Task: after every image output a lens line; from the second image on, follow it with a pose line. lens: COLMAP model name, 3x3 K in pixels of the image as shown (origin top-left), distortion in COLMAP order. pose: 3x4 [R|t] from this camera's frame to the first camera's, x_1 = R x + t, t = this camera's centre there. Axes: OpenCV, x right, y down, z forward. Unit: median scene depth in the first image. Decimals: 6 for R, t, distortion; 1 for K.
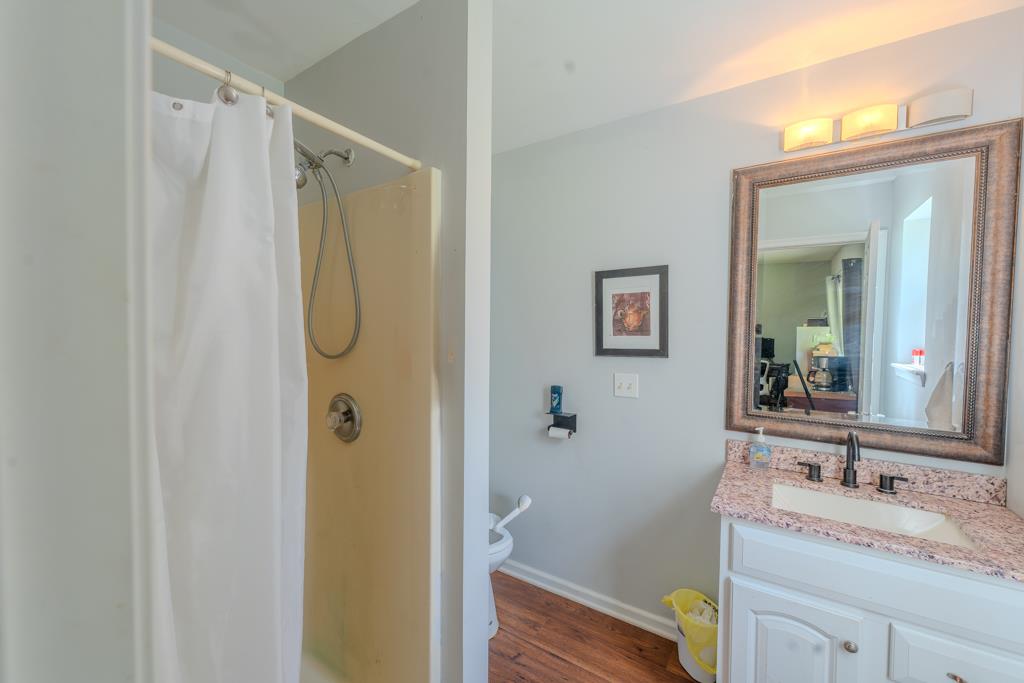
lens RADIAL K [[410.5, 0, 510.2], [0, 410.5, 340.6], [0, 0, 1]] dist [-0.002348, -0.000662]
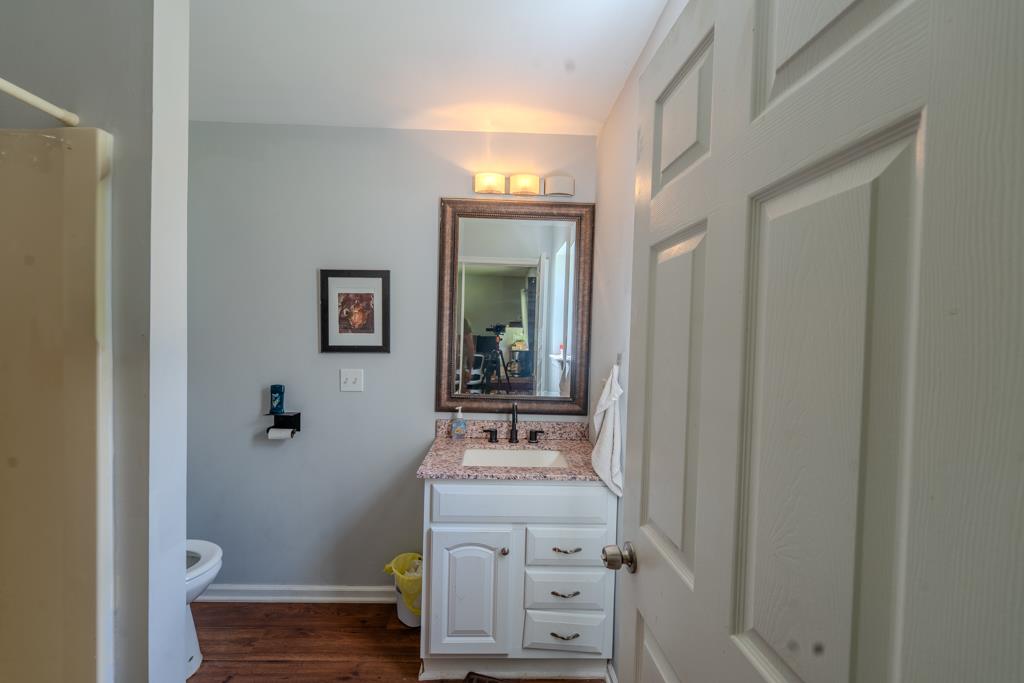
lens RADIAL K [[410.5, 0, 510.2], [0, 410.5, 340.6], [0, 0, 1]] dist [-0.002348, -0.000662]
pose [[0.821248, -0.000729, 0.570570, 0.016745], [-0.002285, 0.999987, 0.004566, 0.001518], [-0.570566, -0.005054, 0.821236, -0.118992]]
